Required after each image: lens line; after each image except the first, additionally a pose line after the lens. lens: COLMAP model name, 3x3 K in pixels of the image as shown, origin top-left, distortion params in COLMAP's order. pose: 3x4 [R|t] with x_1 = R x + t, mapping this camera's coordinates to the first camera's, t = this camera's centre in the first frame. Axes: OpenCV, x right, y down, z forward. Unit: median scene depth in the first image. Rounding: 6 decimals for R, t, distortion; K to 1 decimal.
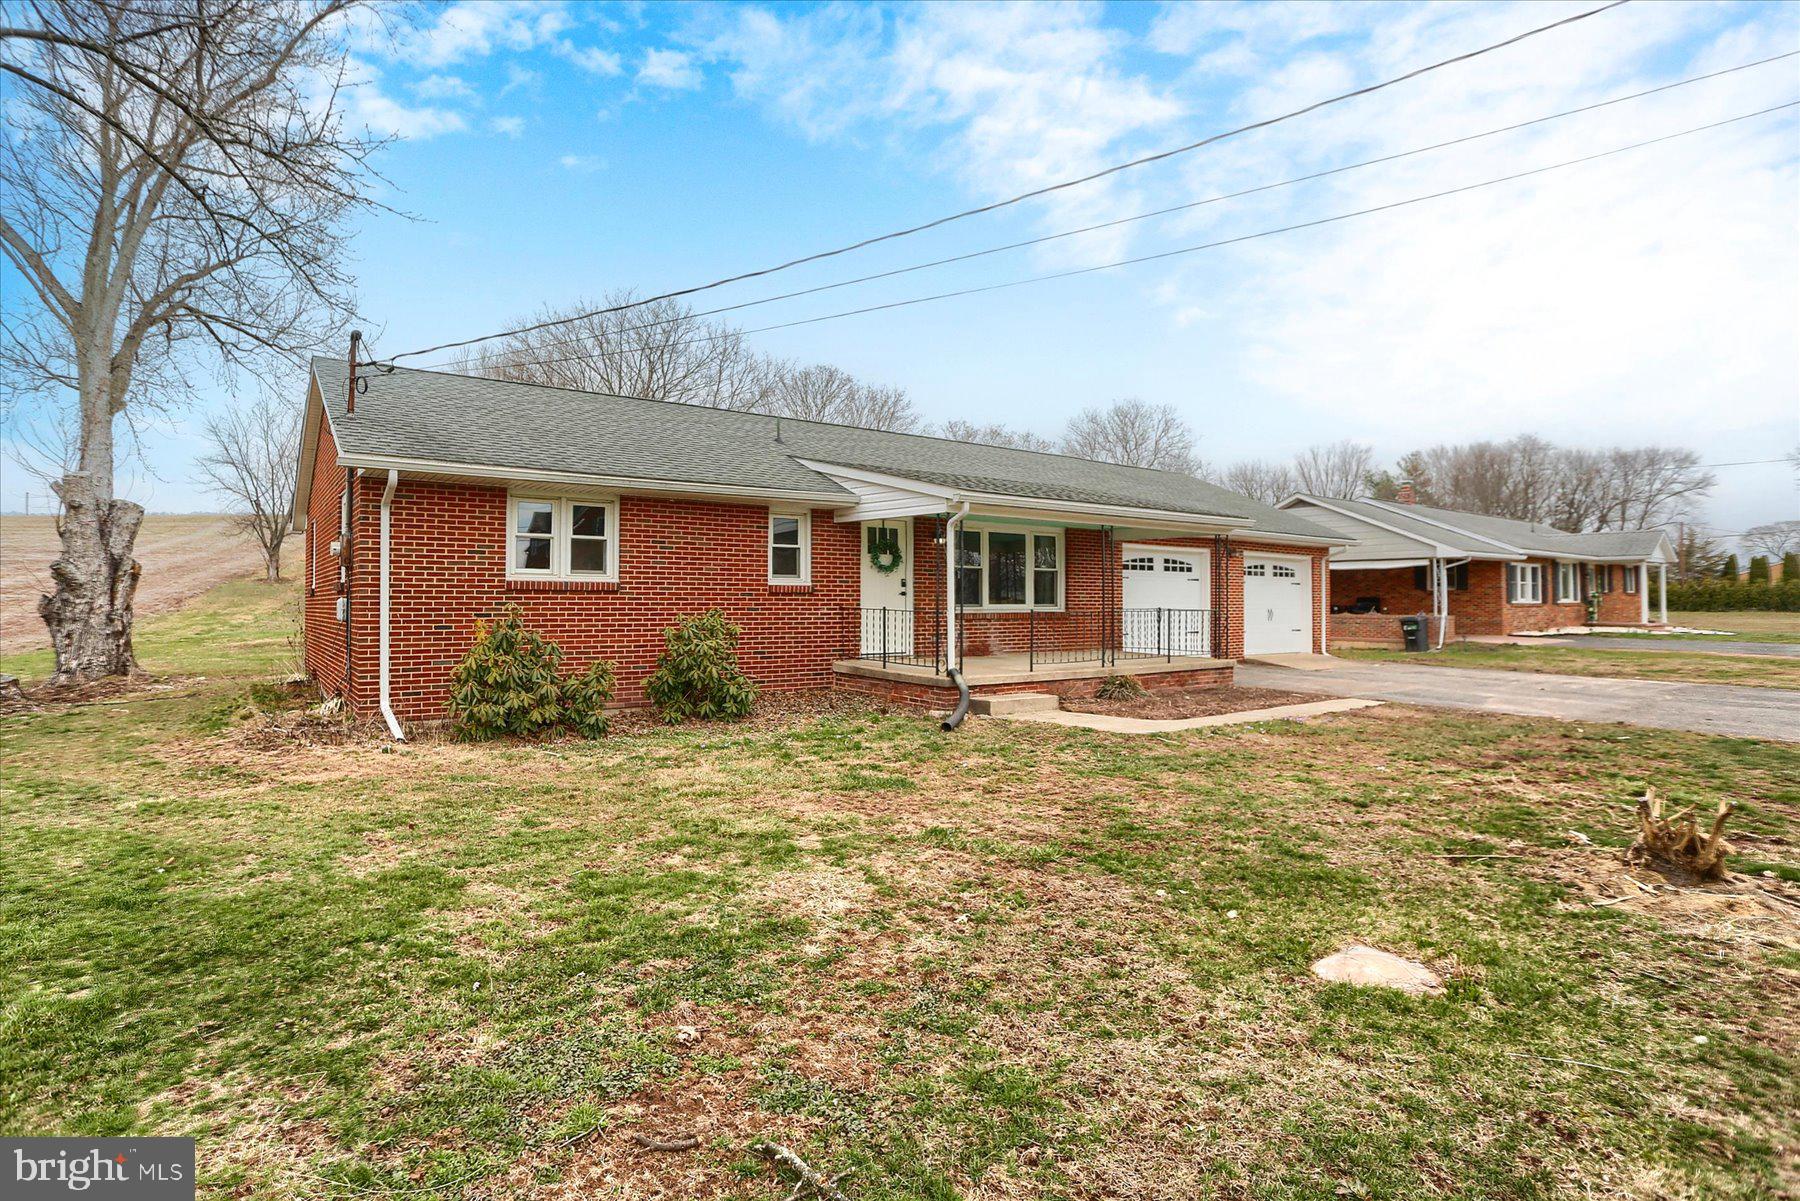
lens RADIAL K [[919.3, 0, 894.2], [0, 919.3, 597.1], [0, 0, 1]] dist [-0.054896, 0.022174]
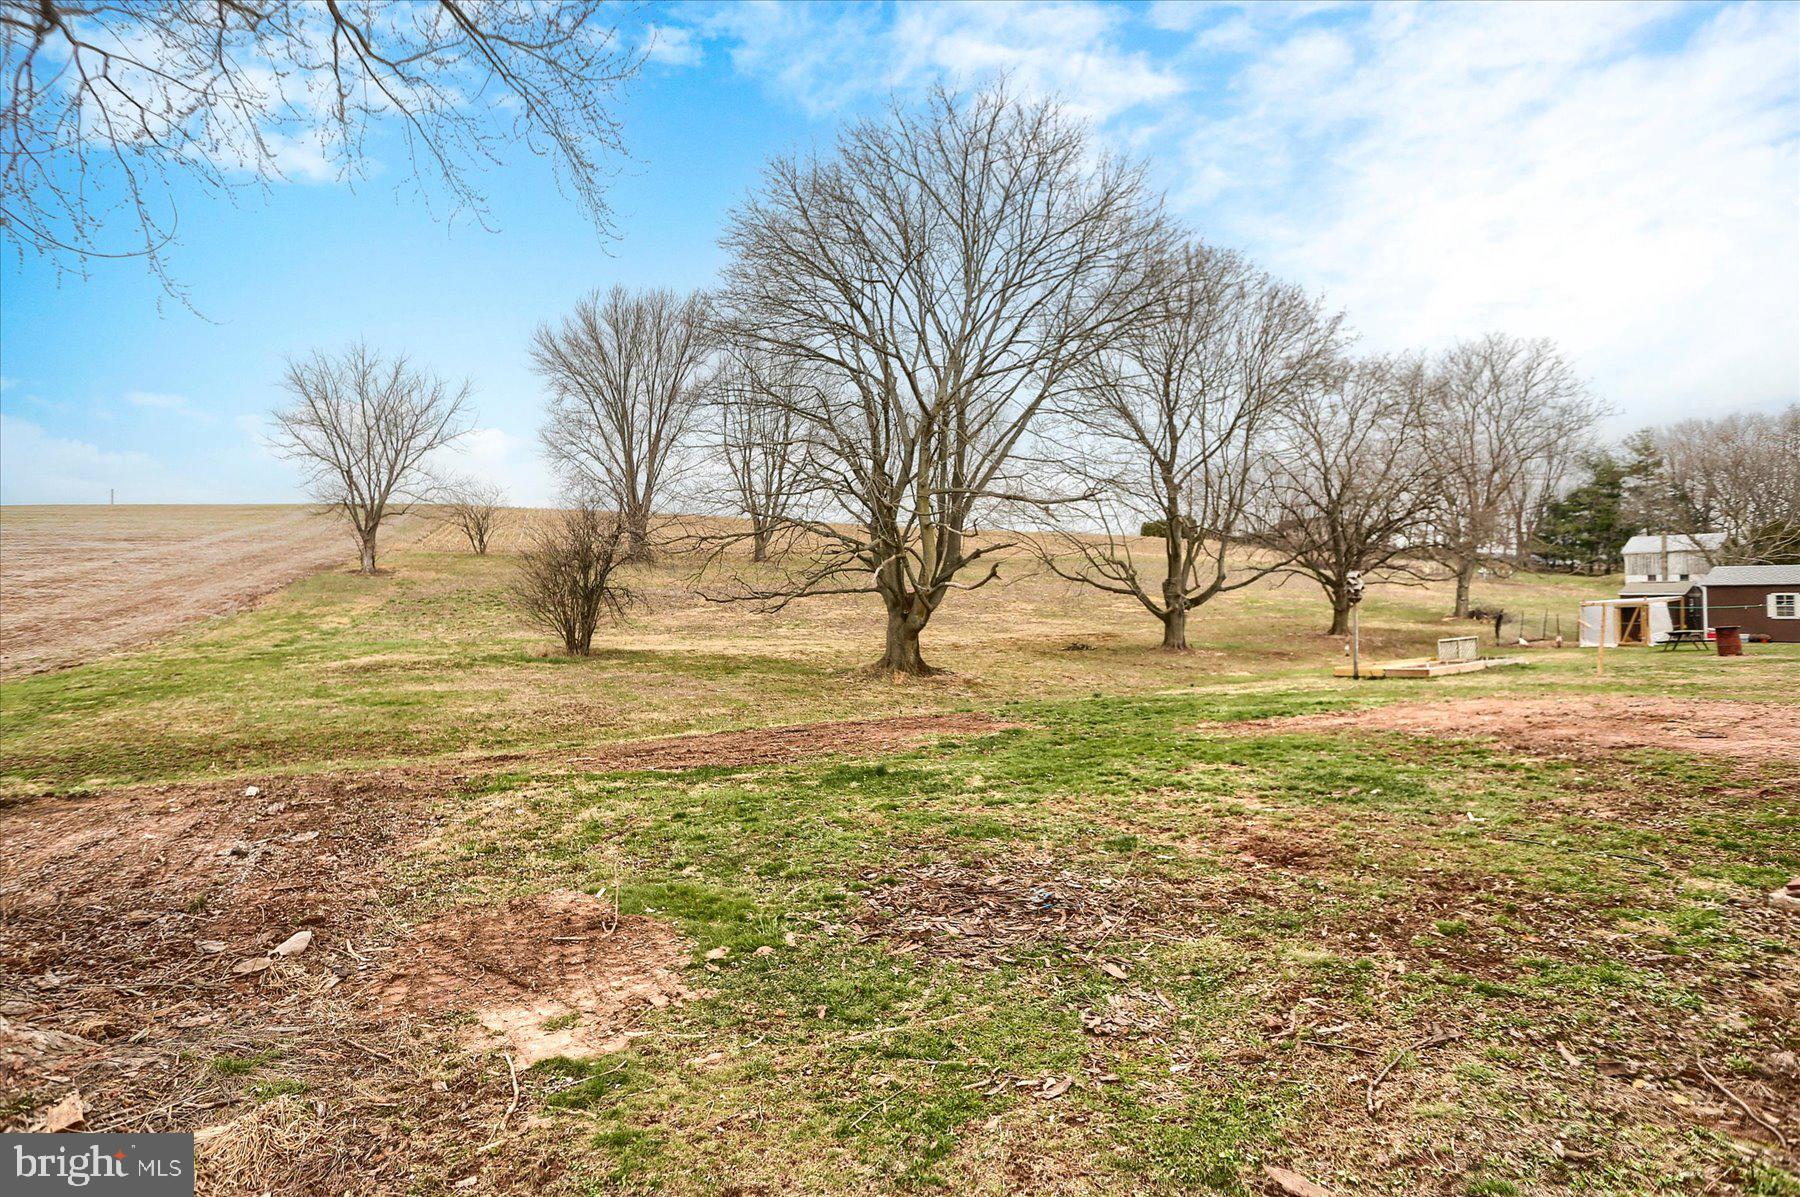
lens RADIAL K [[919.3, 0, 905.1], [0, 919.3, 590.4], [0, 0, 1]] dist [-0.054896, 0.022174]
pose [[0.998724, 0.001345, -0.050478, -0.182970], [-0.001641, 0.999982, -0.005829, 0.001327], [0.050469, 0.005904, 0.998708, 0.234933]]
